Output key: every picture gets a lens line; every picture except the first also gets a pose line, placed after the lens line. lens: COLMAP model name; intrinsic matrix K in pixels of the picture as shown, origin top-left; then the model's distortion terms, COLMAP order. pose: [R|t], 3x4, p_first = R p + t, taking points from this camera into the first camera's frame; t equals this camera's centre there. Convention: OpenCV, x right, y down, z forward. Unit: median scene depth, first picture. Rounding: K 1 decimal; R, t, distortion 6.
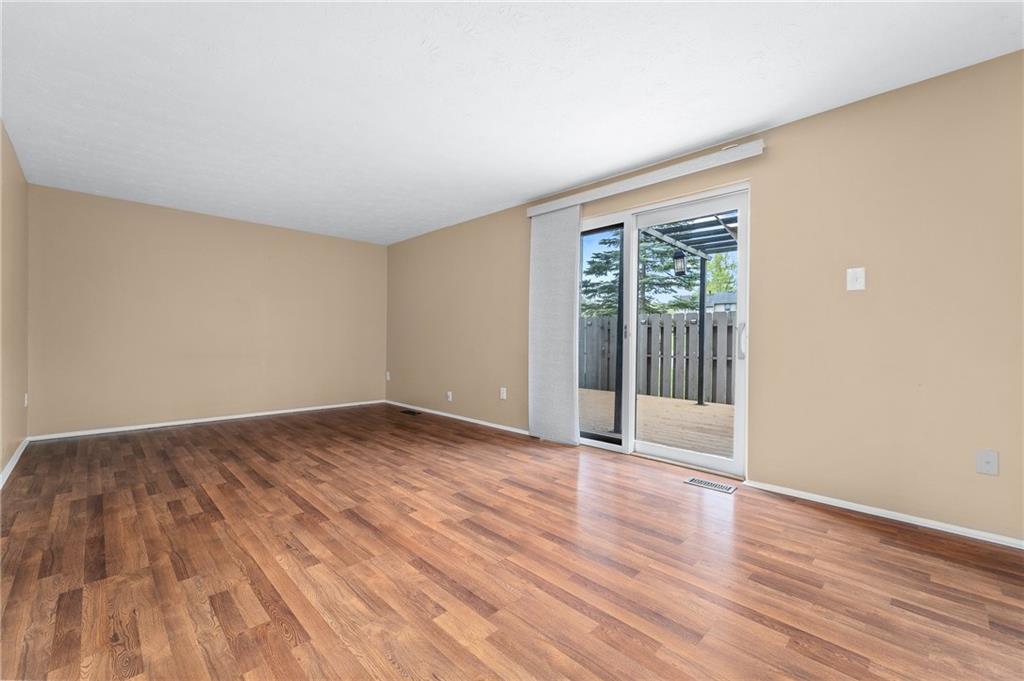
lens RADIAL K [[417.3, 0, 512.6], [0, 417.3, 338.0], [0, 0, 1]] dist [-0.001586, -0.000340]
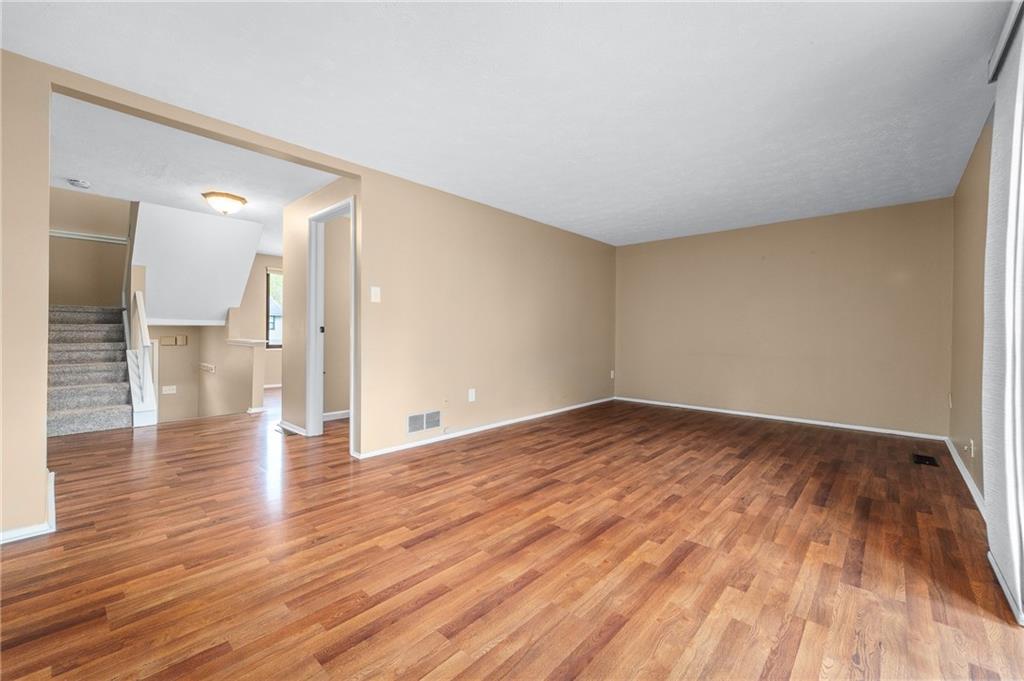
lens RADIAL K [[417.3, 0, 511.6], [0, 417.3, 335.4], [0, 0, 1]] dist [-0.001586, -0.000340]
pose [[0.049296, 0.000557, -0.998784, 0.820448], [-0.006449, 0.999979, 0.000240, -0.014057], [0.998763, 0.006429, 0.049298, 0.801146]]
